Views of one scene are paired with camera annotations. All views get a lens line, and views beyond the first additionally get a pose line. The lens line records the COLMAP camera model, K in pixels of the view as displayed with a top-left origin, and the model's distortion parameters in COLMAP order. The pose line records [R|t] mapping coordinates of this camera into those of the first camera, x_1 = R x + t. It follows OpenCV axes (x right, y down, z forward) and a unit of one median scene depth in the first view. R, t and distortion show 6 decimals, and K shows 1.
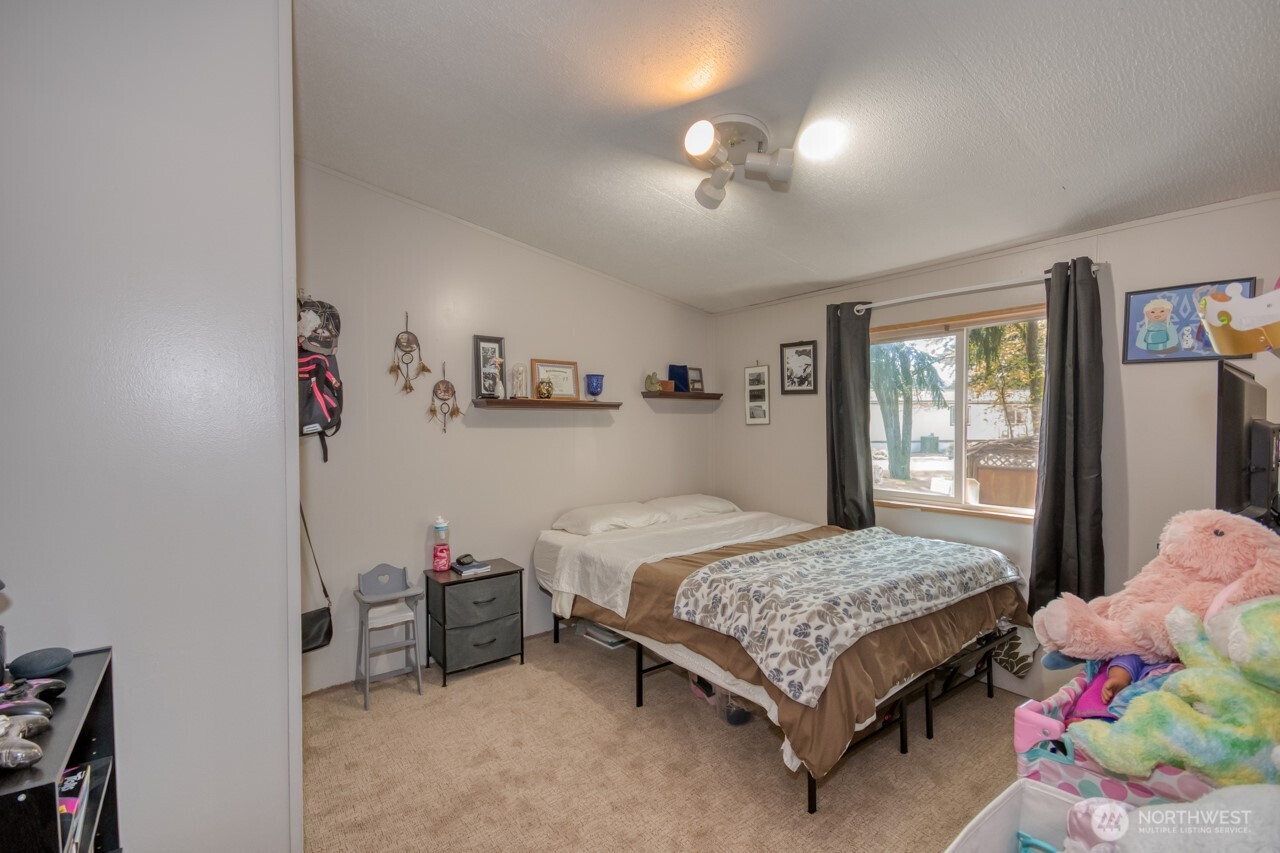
lens RADIAL K [[556.6, 0, 639.3], [0, 556.6, 425.5], [0, 0, 1]] dist [0.002994, -0.000034]
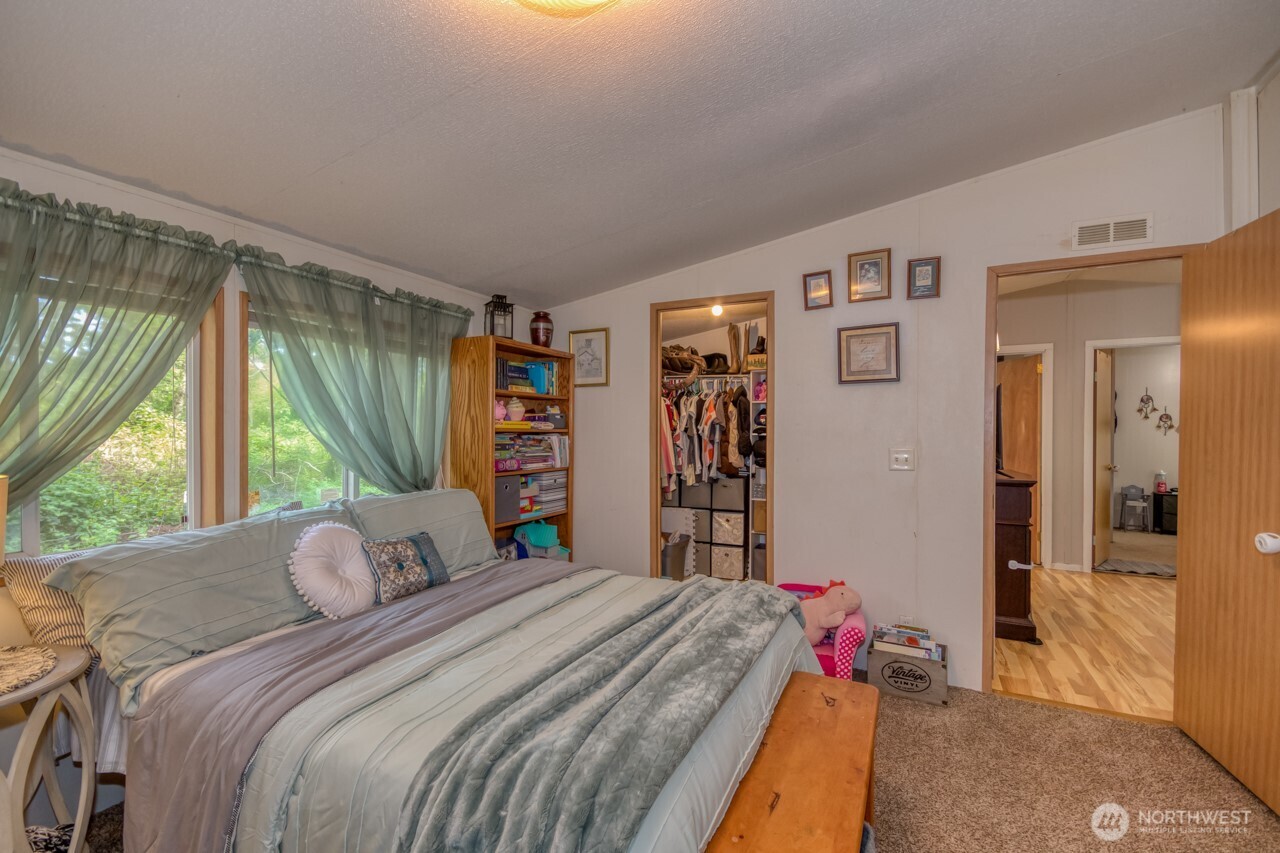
lens RADIAL K [[556.6, 0, 634.7], [0, 556.6, 430.8], [0, 0, 1]] dist [0.002994, -0.000034]
pose [[0.423167, 0.014875, -0.905930, 0.897042], [-0.019988, 0.999775, 0.007080, 0.021700], [0.905831, 0.015112, 0.423369, -2.175032]]
